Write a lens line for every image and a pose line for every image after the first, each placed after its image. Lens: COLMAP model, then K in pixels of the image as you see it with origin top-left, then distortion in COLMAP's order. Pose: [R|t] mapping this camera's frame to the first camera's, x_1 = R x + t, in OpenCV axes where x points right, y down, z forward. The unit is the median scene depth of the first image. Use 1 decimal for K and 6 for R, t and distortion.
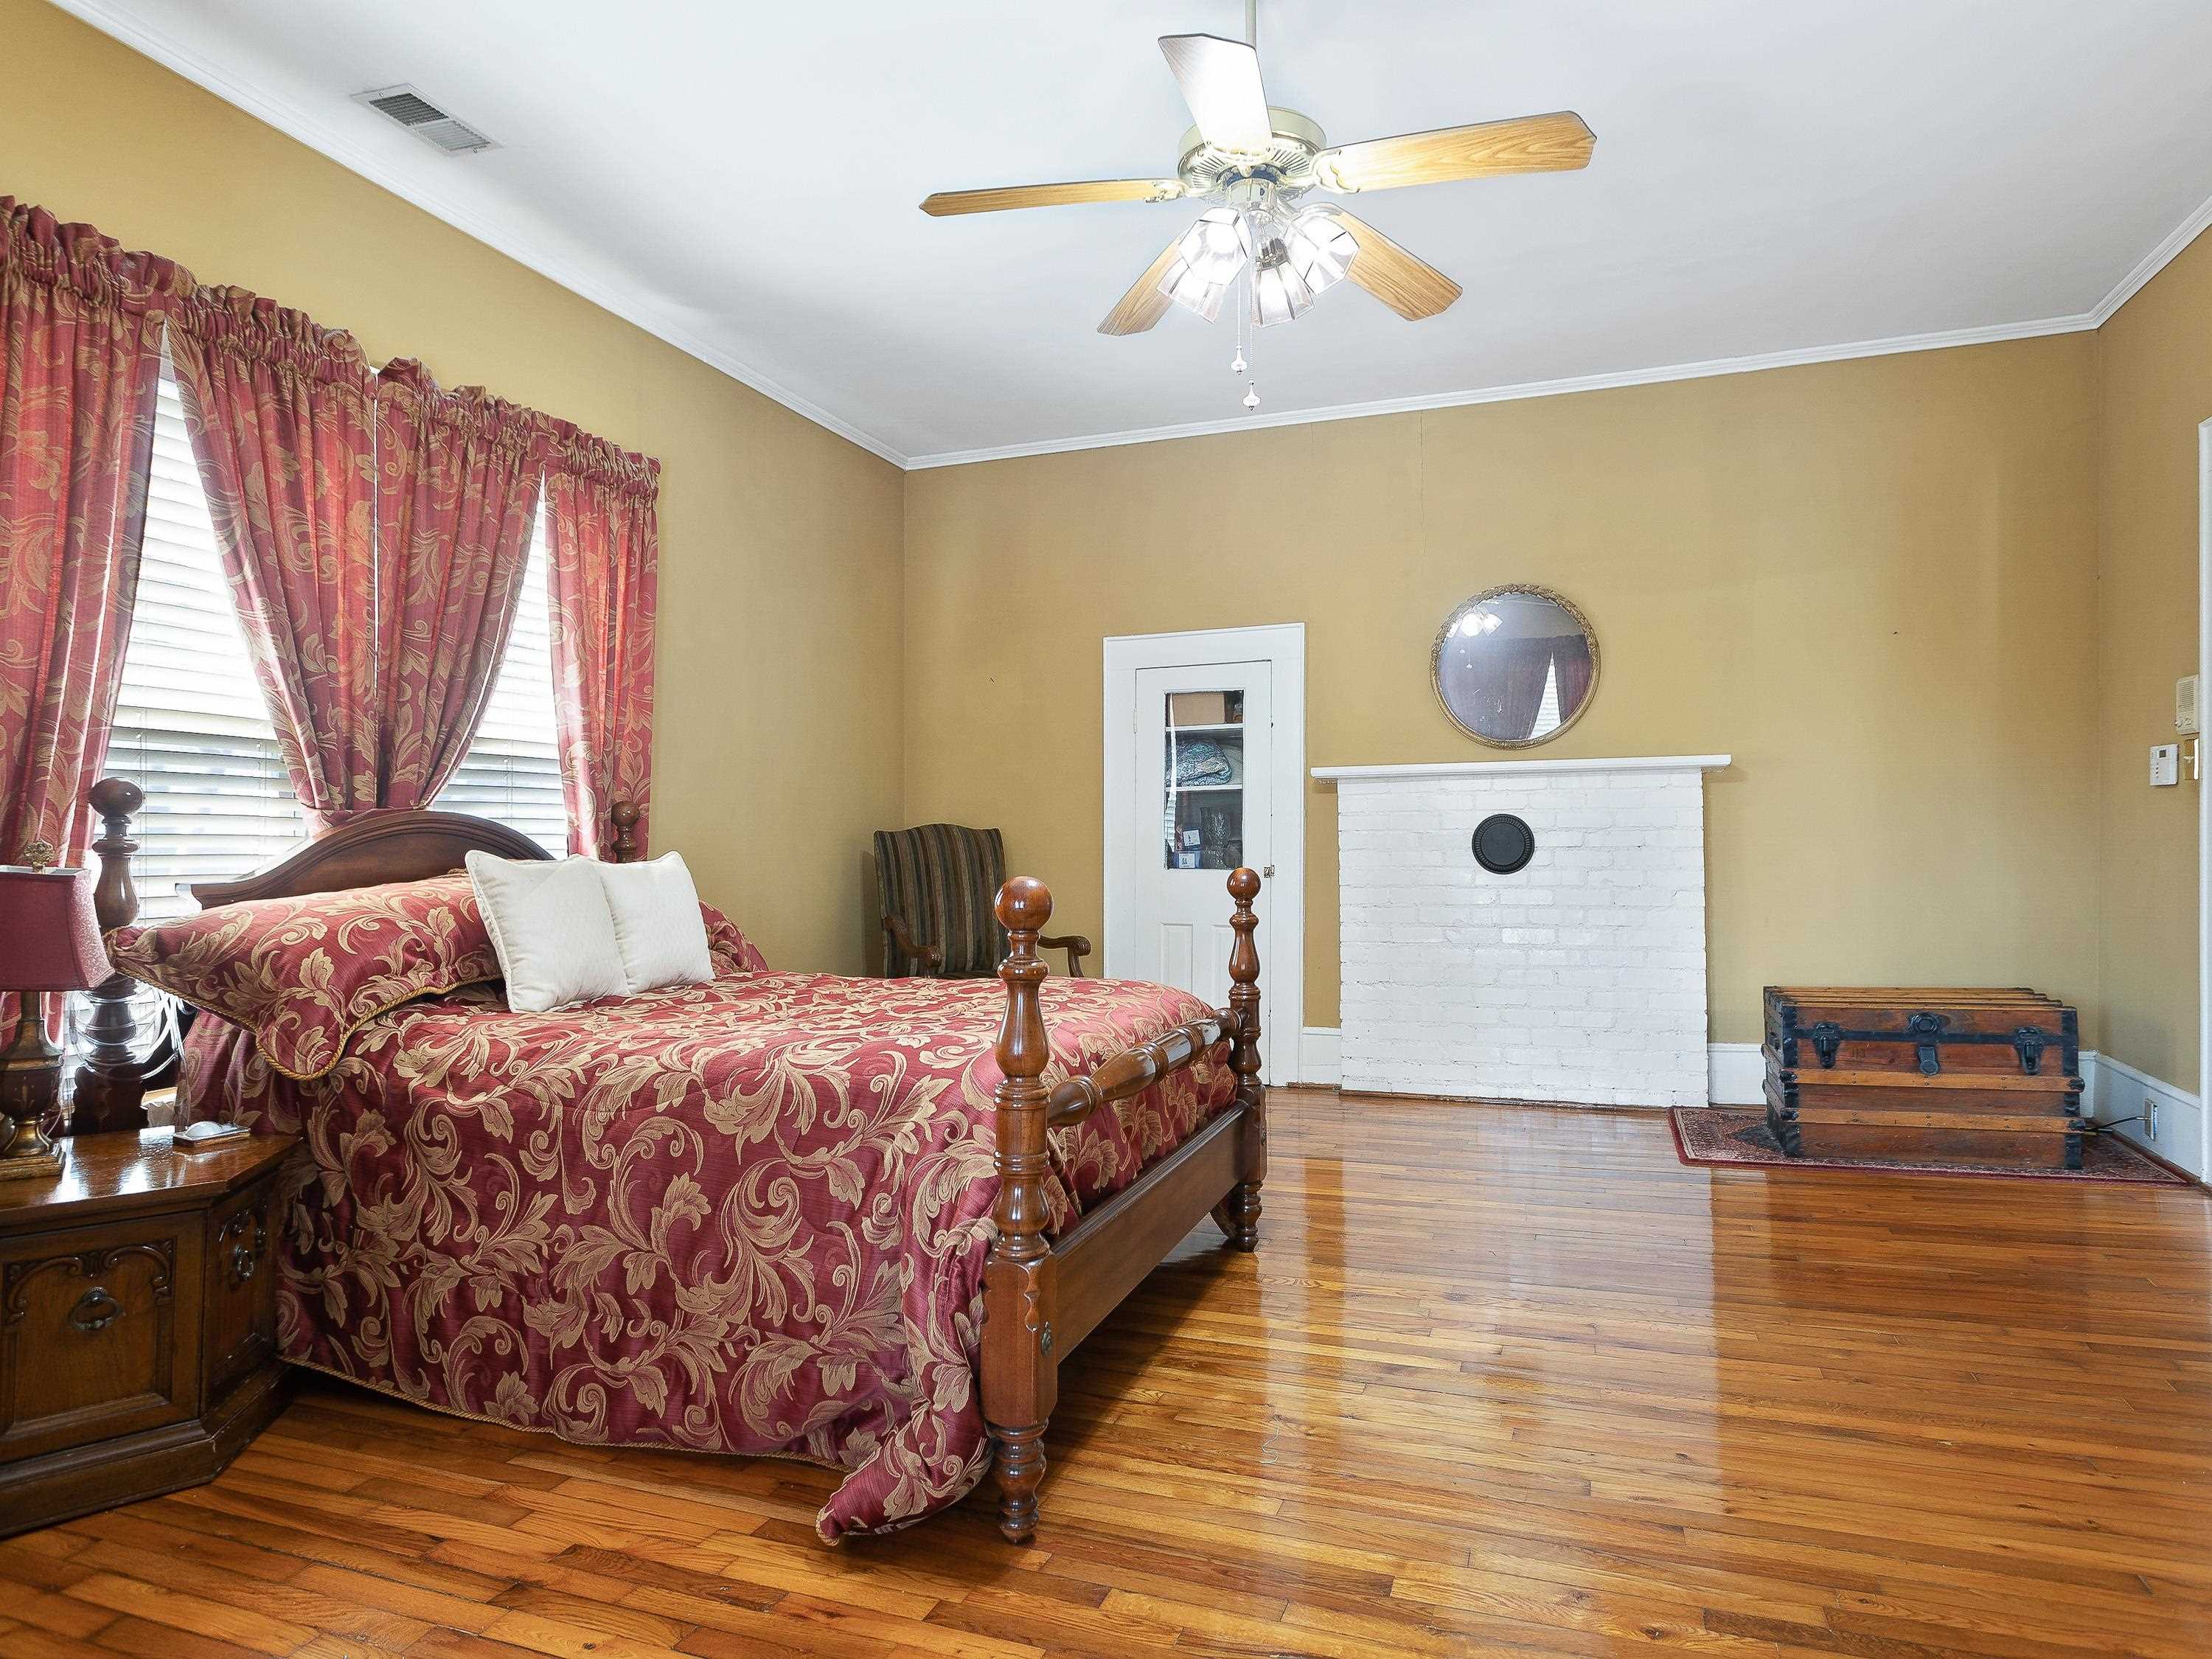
lens RADIAL K [[1357.0, 0, 1096.7], [0, 1357.0, 838.2], [0, 0, 1]] dist [-0.002641, -0.000335]
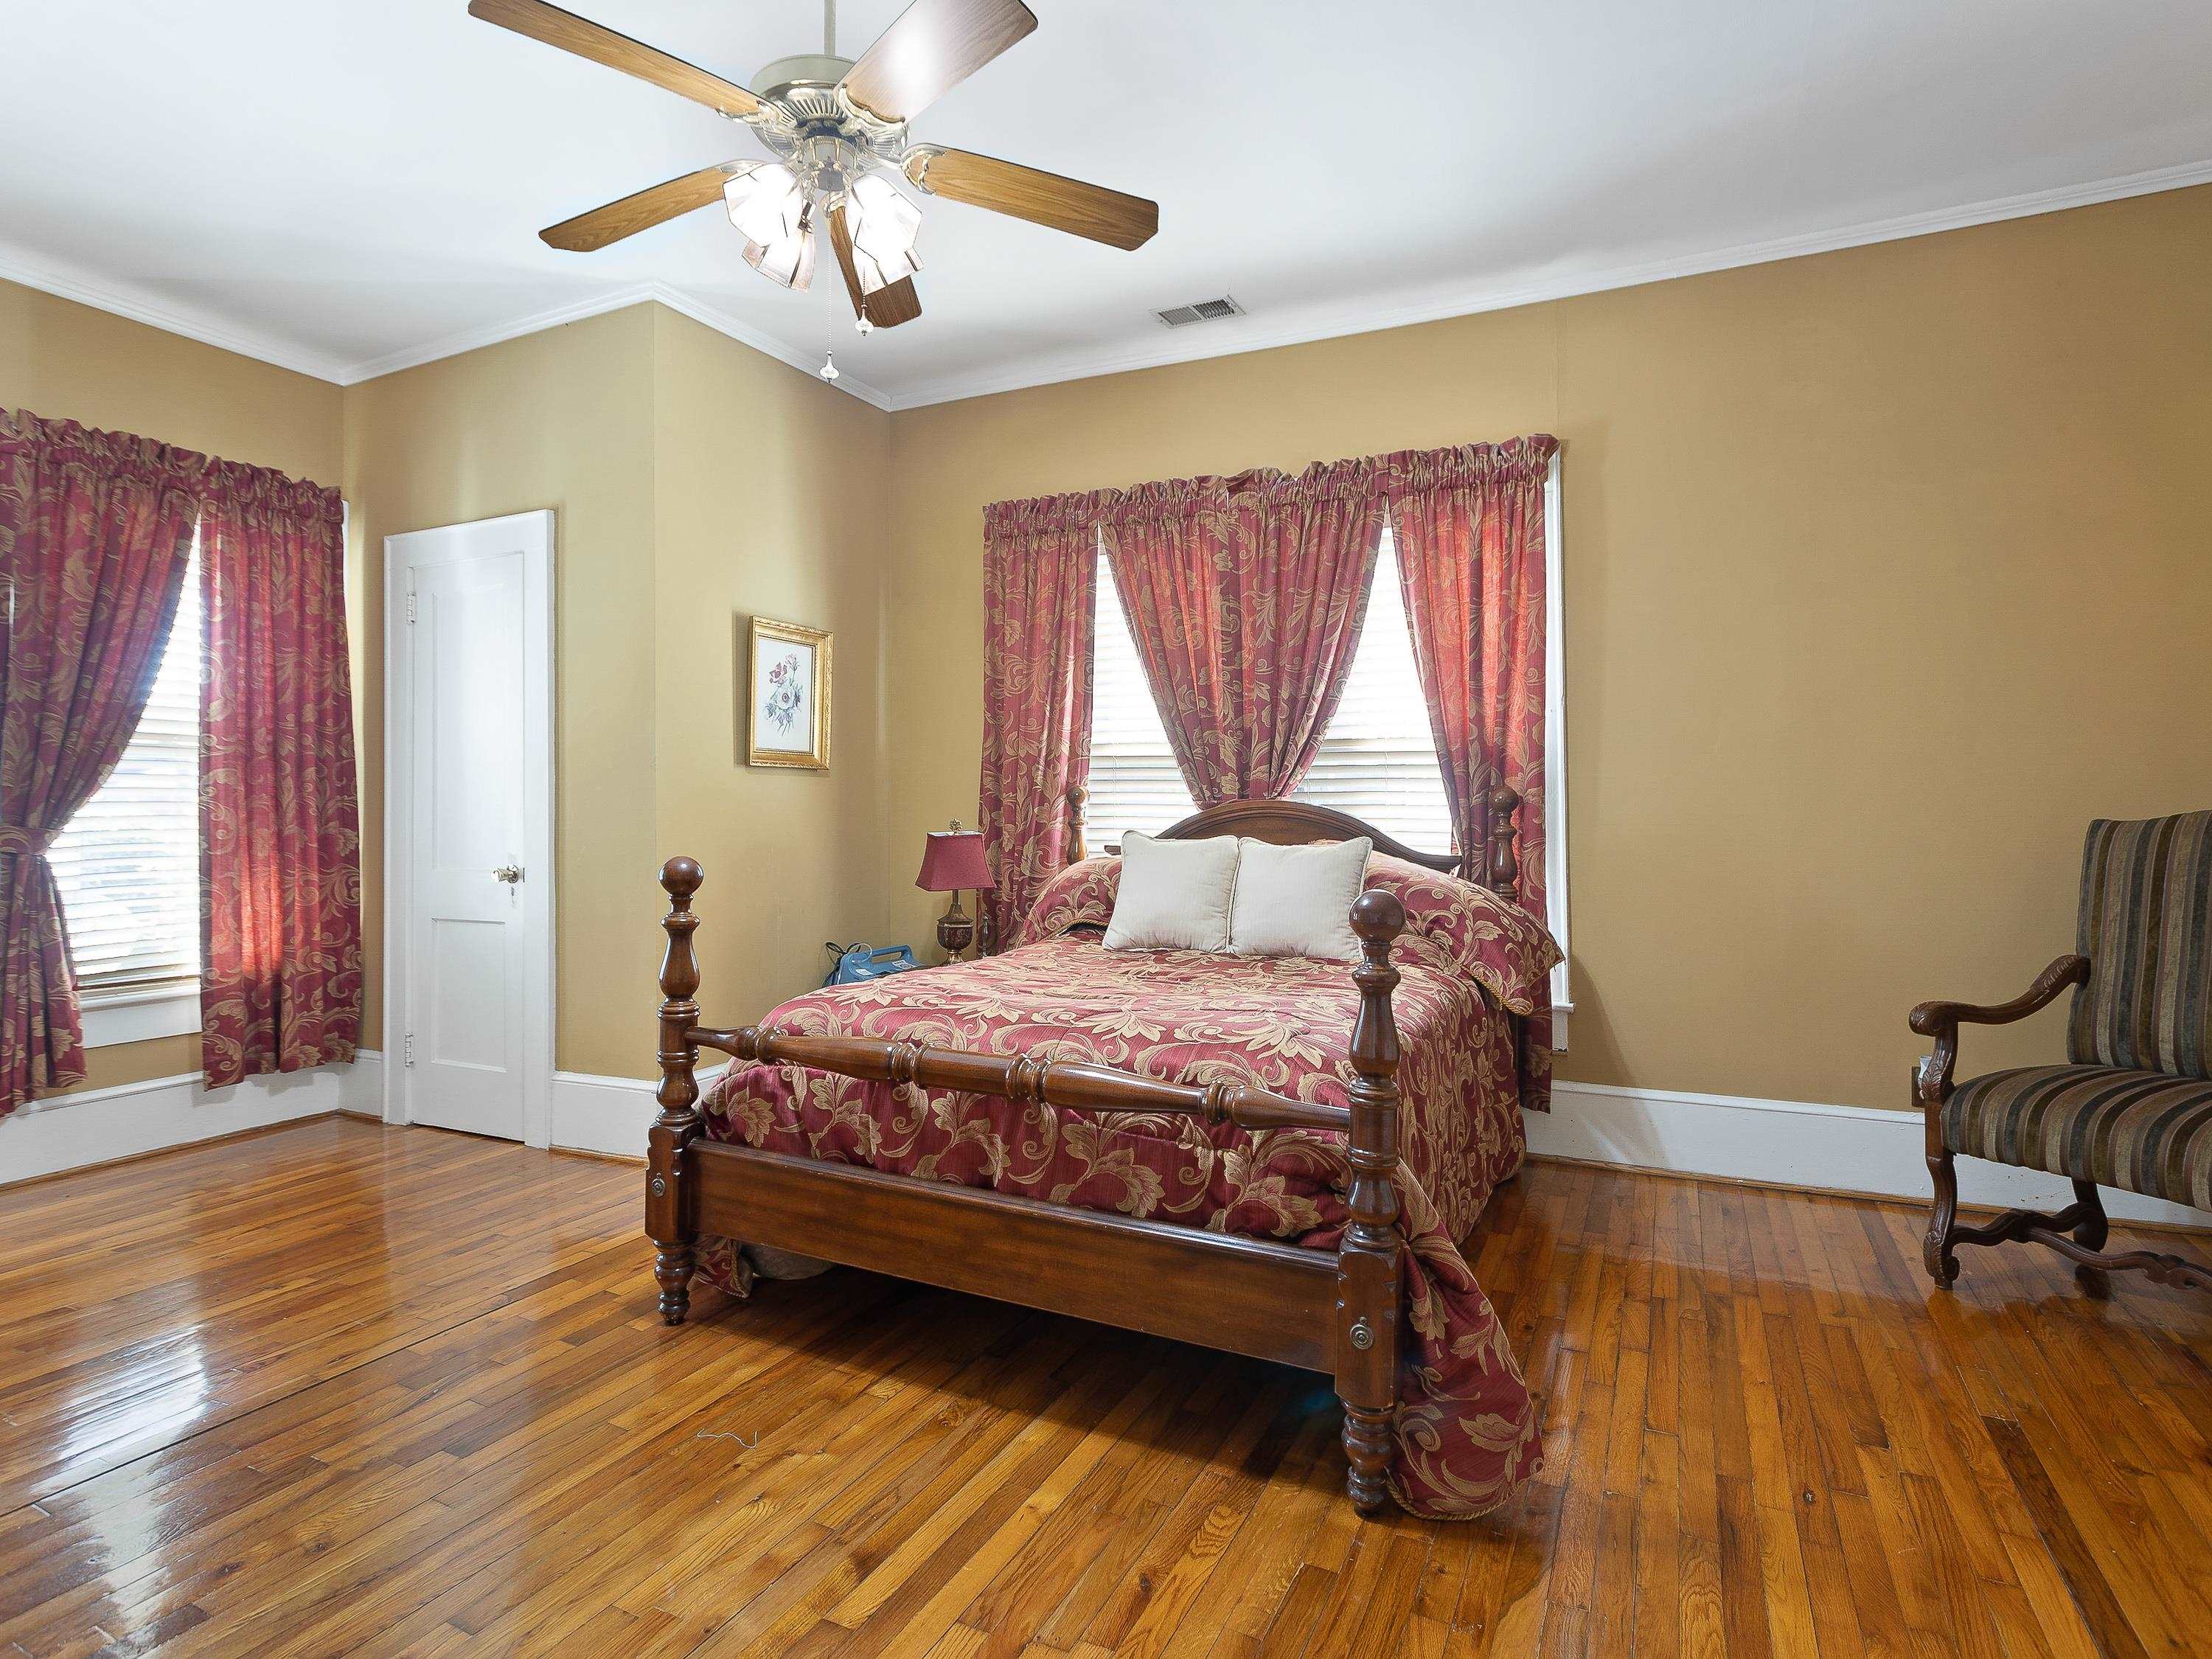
lens RADIAL K [[1191.1, 0, 1075.9], [0, 1191.1, 783.1], [0, 0, 1]] dist [-0.001531, 0.000231]
pose [[-0.138189, -0.012487, -0.990327, 0.755726], [-0.003205, 0.999921, -0.012161, -0.024216], [0.990401, 0.001493, -0.138218, 1.063063]]
